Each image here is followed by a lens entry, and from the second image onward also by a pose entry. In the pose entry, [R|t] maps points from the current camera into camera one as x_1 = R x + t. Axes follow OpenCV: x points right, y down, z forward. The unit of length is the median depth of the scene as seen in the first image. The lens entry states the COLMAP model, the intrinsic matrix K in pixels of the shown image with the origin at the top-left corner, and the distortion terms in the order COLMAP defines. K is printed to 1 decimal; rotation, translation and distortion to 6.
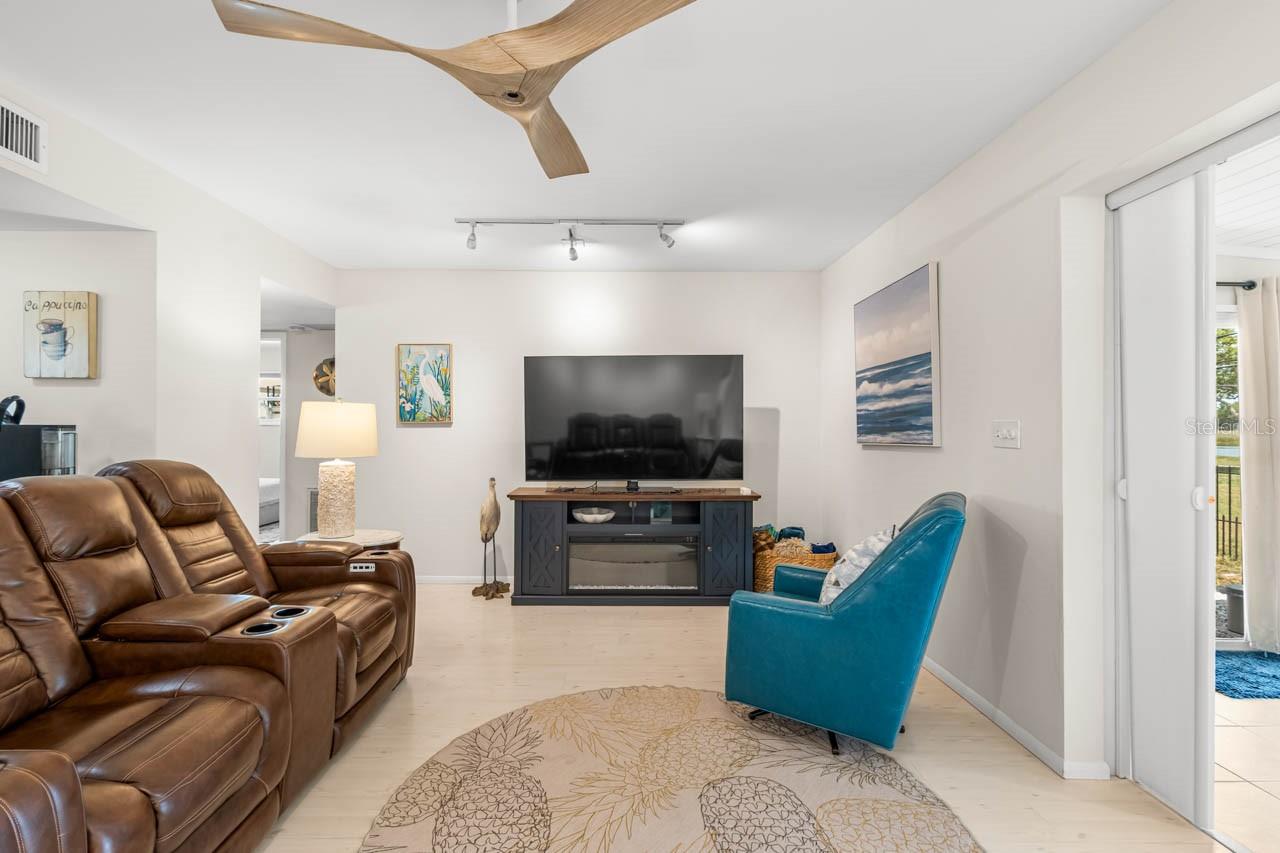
lens RADIAL K [[568.4, 0, 621.9], [0, 568.4, 418.3], [0, 0, 1]] dist [-0.003942, -0.000233]
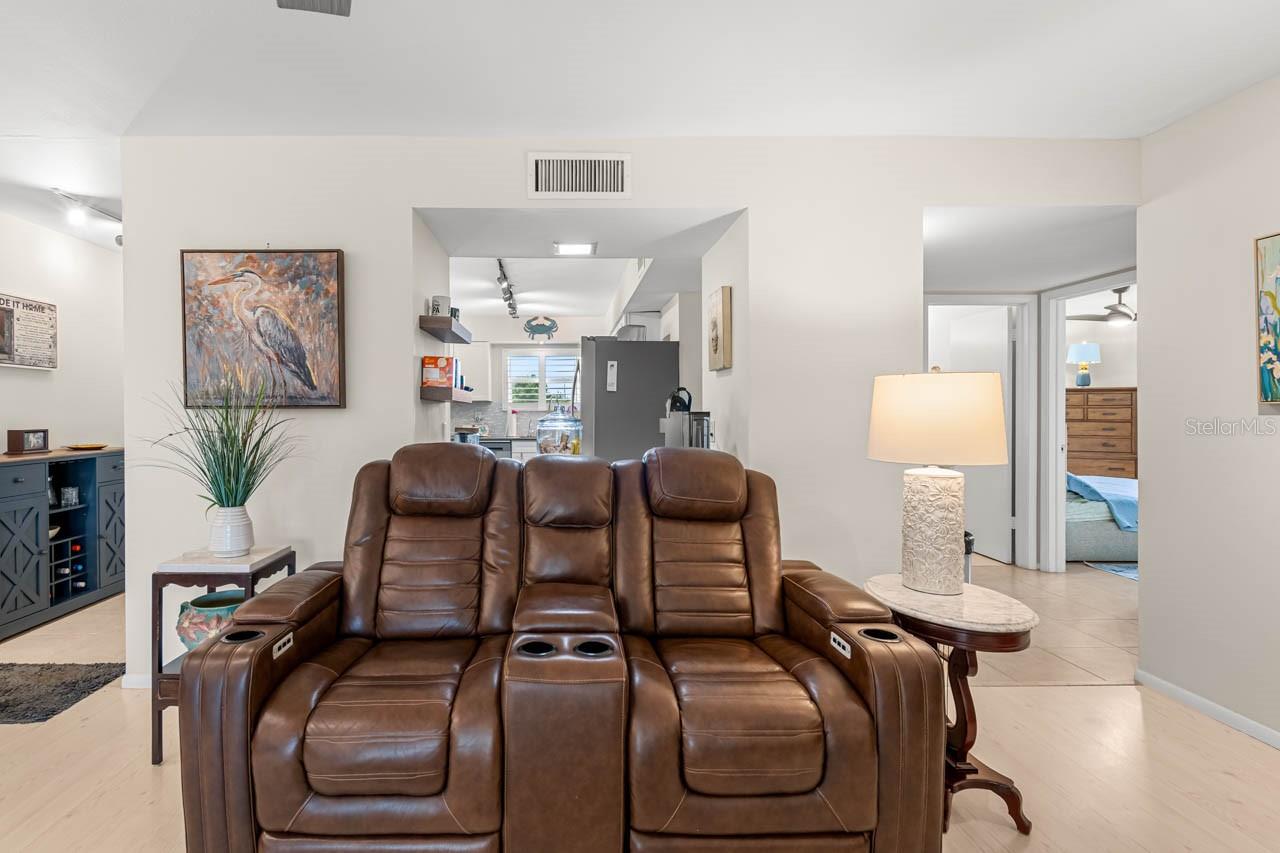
lens RADIAL K [[616.3, 0, 605.5], [0, 616.3, 412.8], [0, 0, 1]] dist [0.001649, -0.005239]
pose [[-0.013196, -0.002199, -0.999911, 0.202875], [0.016955, 0.999853, -0.002423, 0.011246], [0.999769, -0.016986, -0.013157, 0.741403]]
